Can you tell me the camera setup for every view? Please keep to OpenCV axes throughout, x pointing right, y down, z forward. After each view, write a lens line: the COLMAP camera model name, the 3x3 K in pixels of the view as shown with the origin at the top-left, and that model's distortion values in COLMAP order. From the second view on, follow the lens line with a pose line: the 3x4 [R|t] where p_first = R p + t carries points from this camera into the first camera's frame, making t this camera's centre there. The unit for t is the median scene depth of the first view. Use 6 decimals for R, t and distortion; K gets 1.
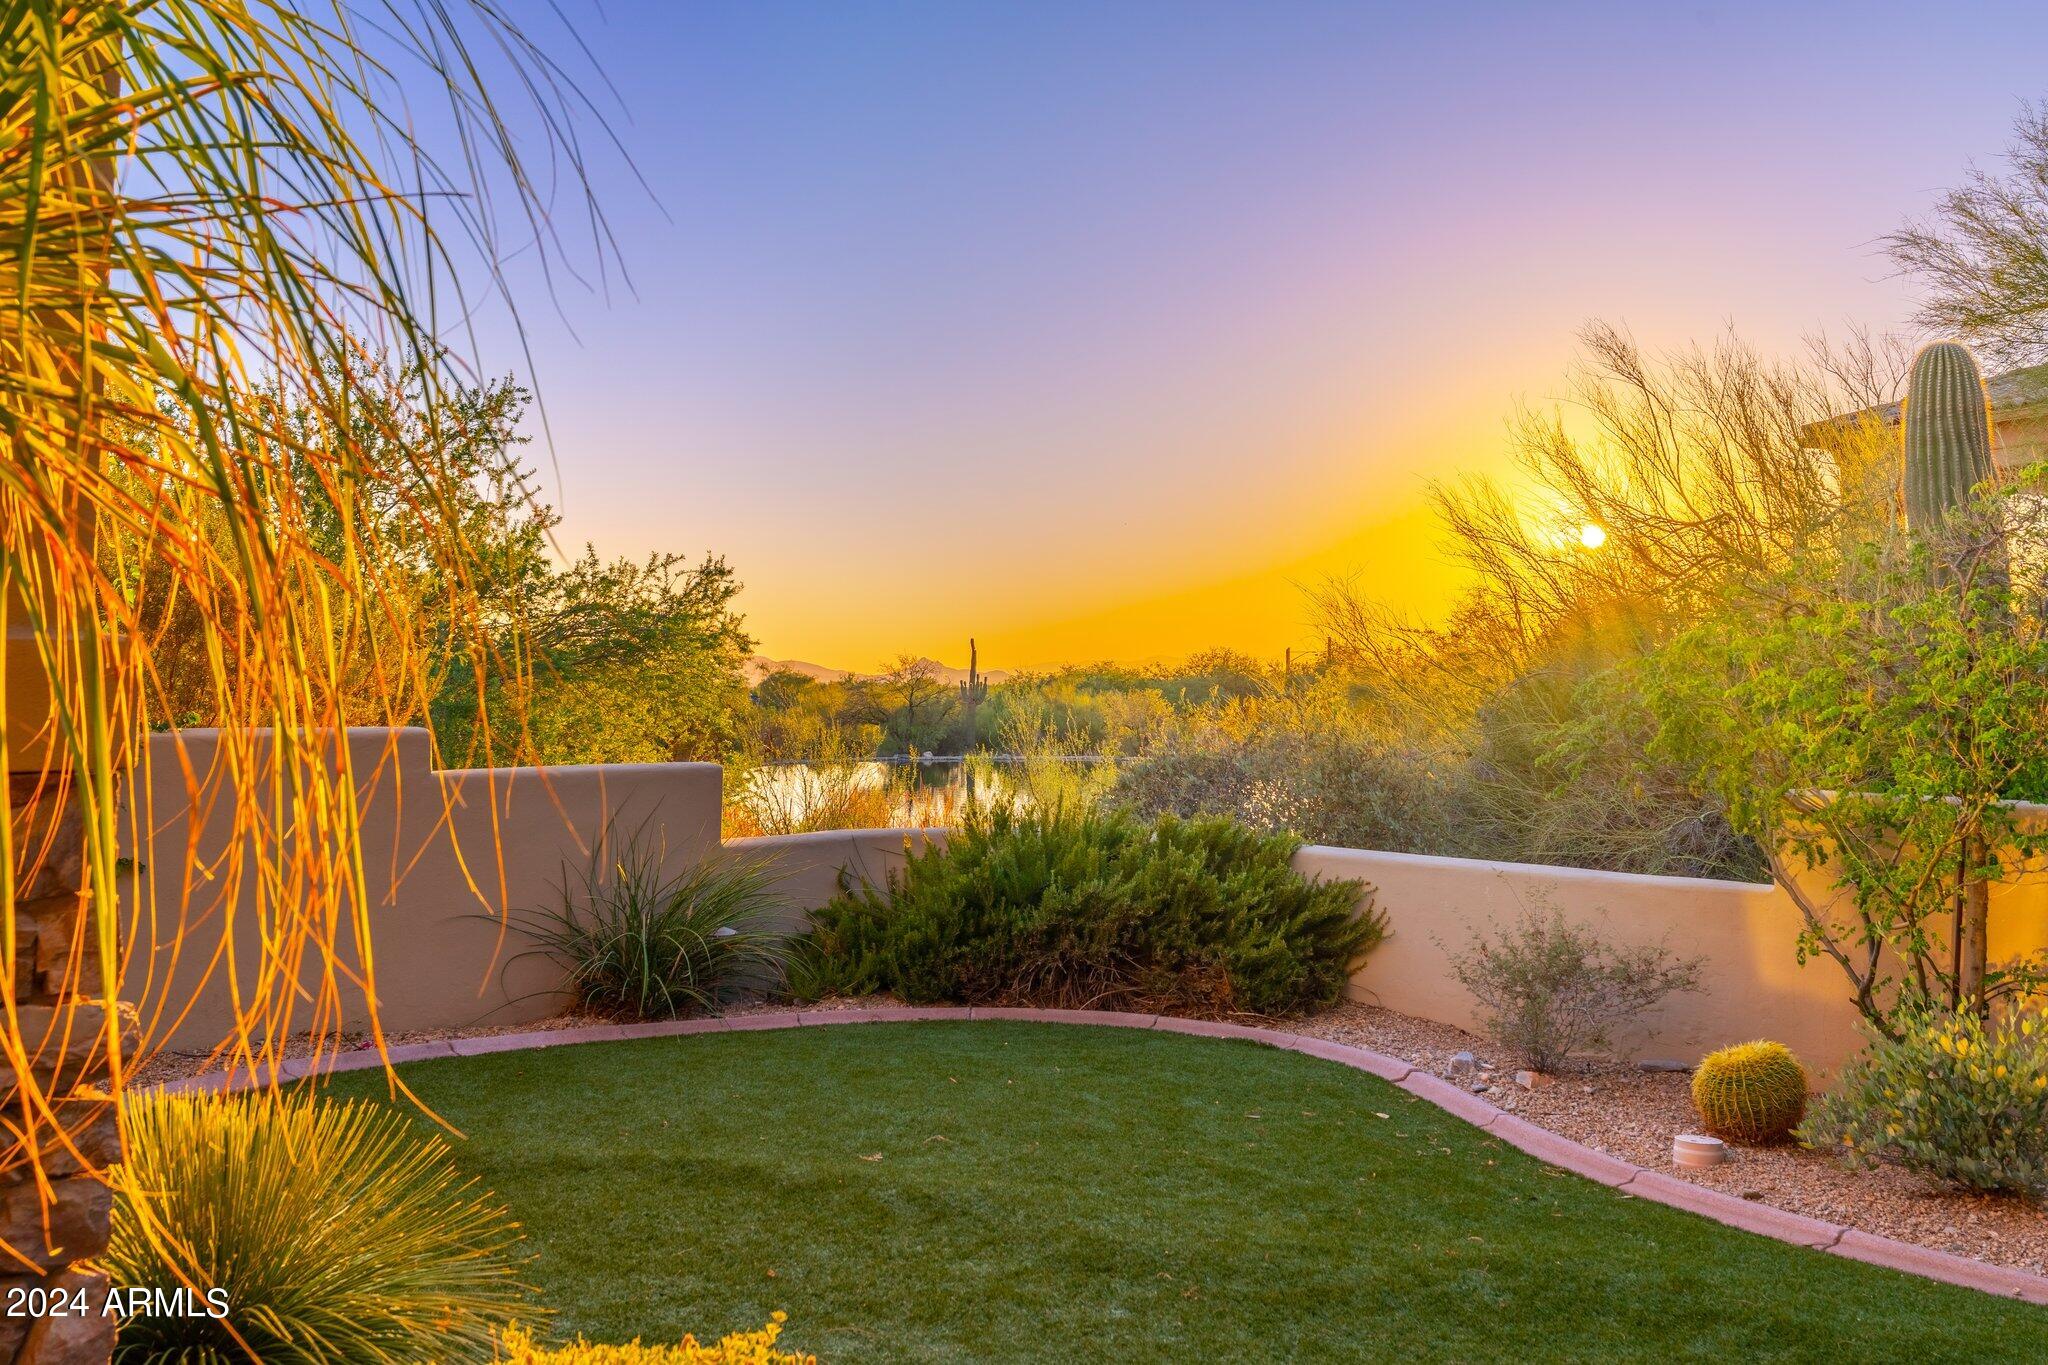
lens RADIAL K [[1973.0, 0, 1039.4], [0, 1973.0, 510.4], [0, 0, 1]] dist [-0.009825, 0.000000]
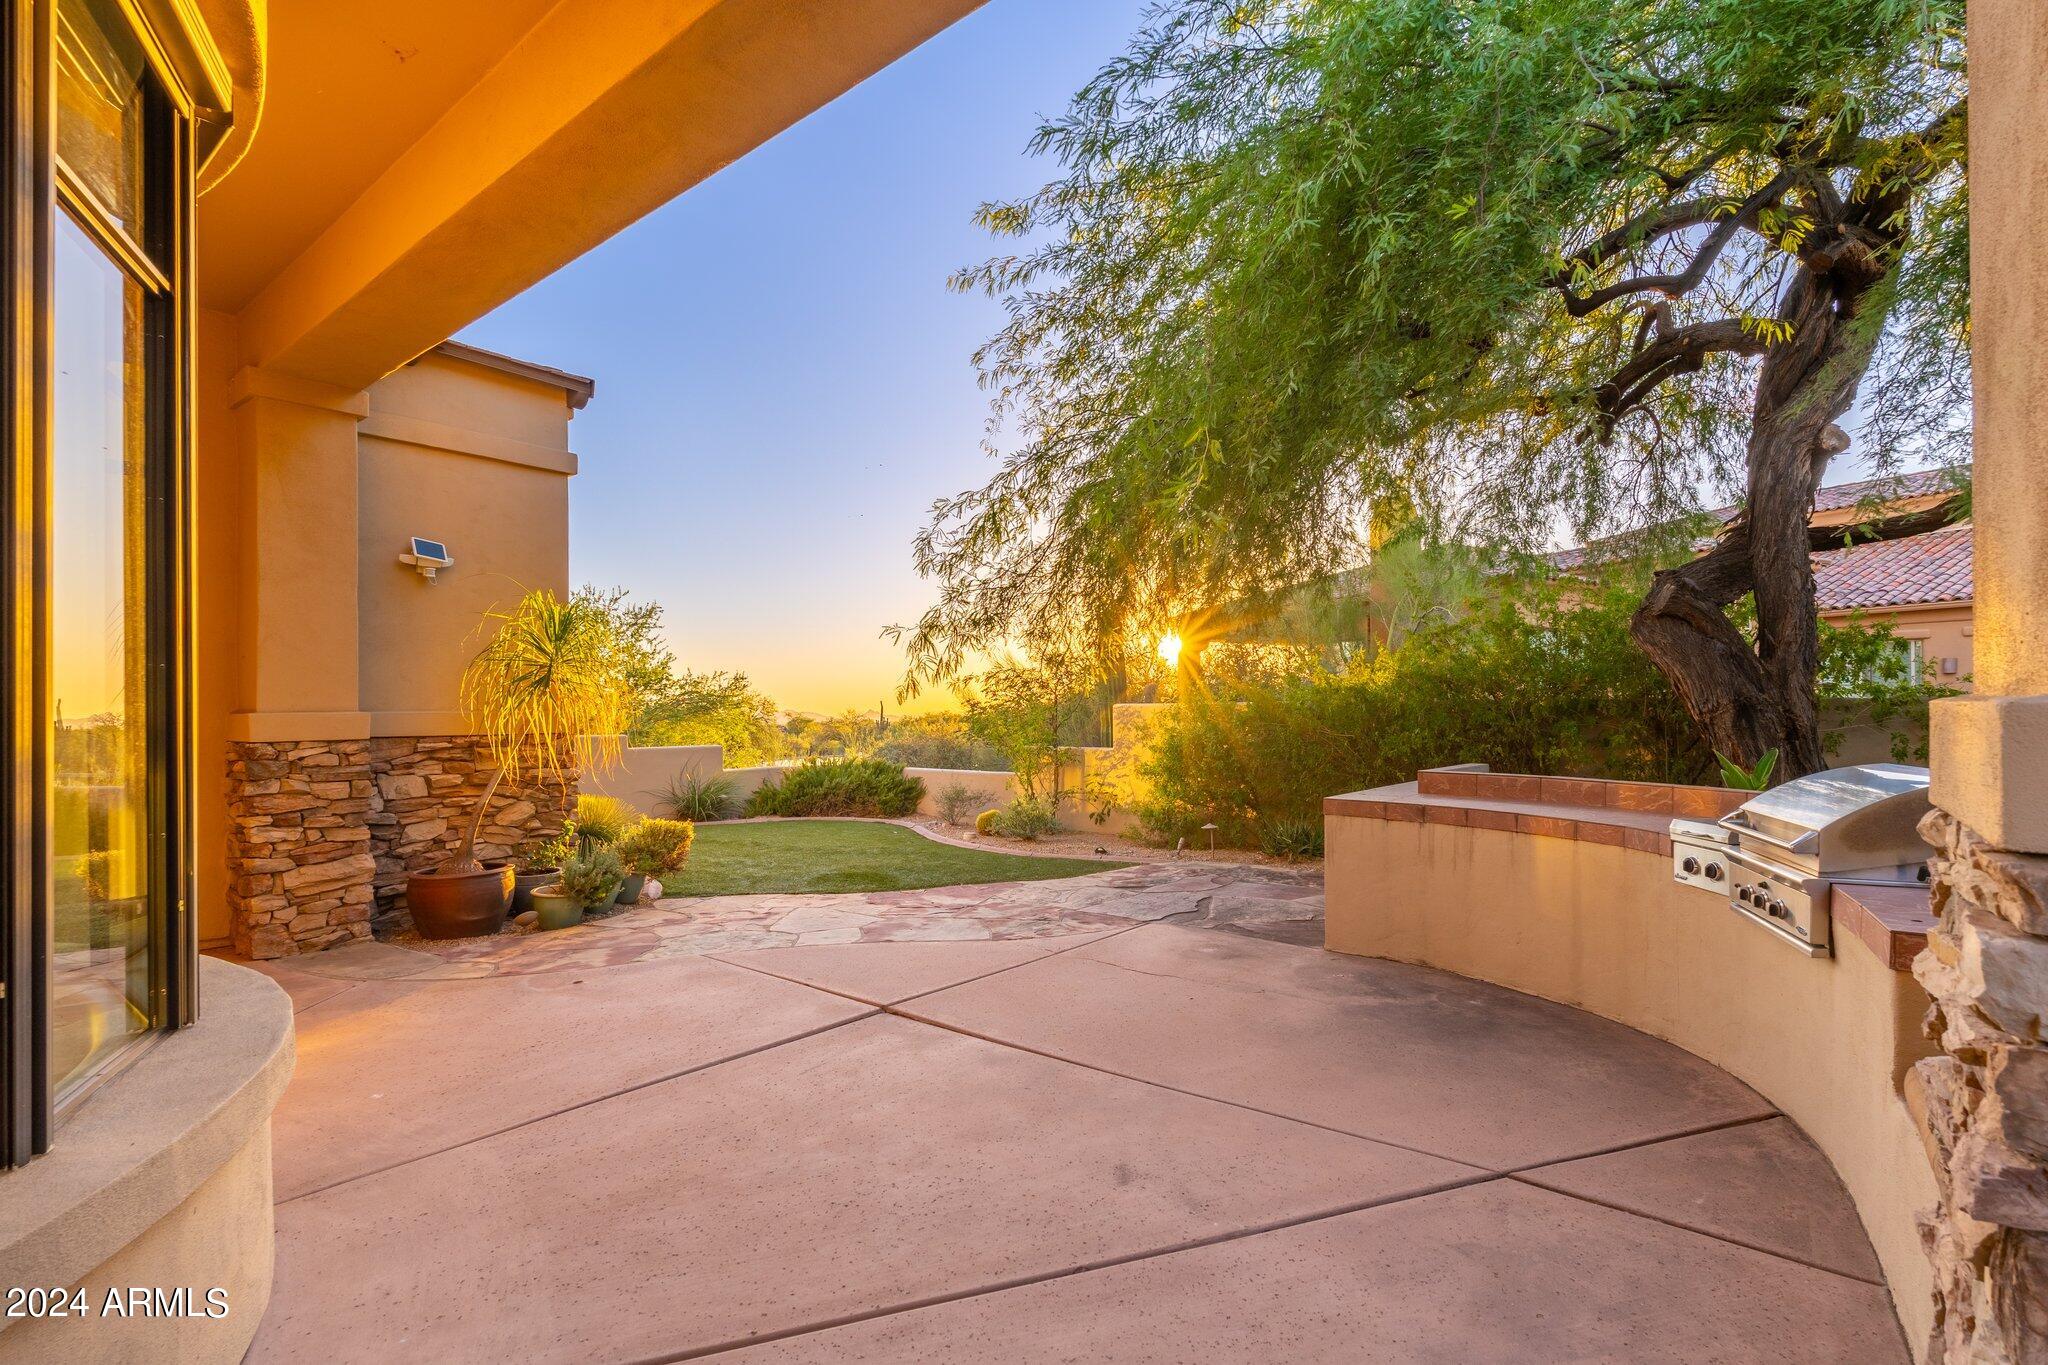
lens RADIAL K [[949.0, 0, 1024.9], [0, 949.0, 689.4], [0, 0, 1]] dist [-0.001415, -0.000711]
pose [[0.994741, -0.009489, 0.101982, 0.172773], [0.003916, 0.998495, 0.054711, -0.044252], [-0.102348, -0.054024, 0.993281, -0.579449]]
